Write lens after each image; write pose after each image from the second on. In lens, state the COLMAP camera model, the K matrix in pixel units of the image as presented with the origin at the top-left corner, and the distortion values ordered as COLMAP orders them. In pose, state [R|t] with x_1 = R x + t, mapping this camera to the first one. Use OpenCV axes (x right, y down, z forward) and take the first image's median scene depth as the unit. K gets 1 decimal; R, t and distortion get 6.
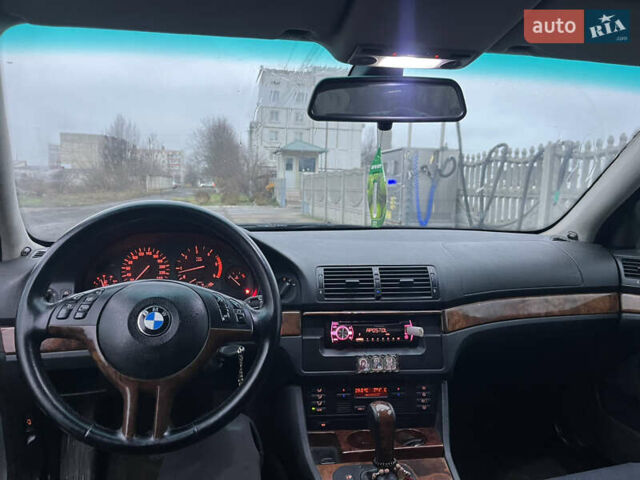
lens RADIAL K [[483.7, 0, 315.2], [0, 483.7, 250.5], [0, 0, 1]] dist [0.080973, -0.109927]
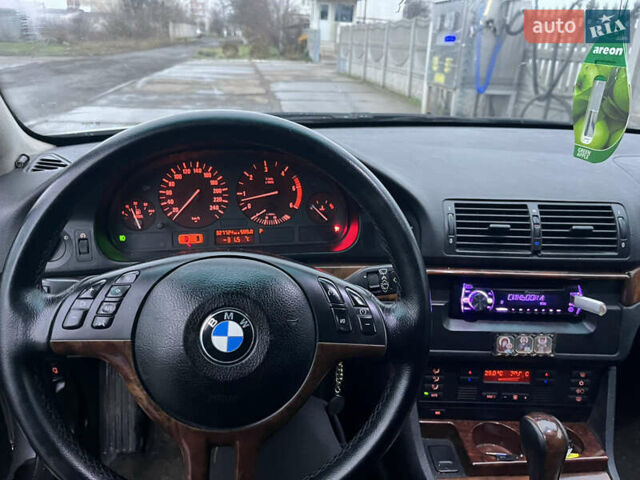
lens RADIAL K [[483.7, 0, 321.3], [0, 483.7, 242.7], [0, 0, 1]] dist [0.080973, -0.109927]
pose [[0.998303, 0.043032, -0.039243, -0.137803], [-0.031288, 0.964611, 0.261813, -0.080855], [0.049120, -0.260140, 0.964321, 0.326428]]
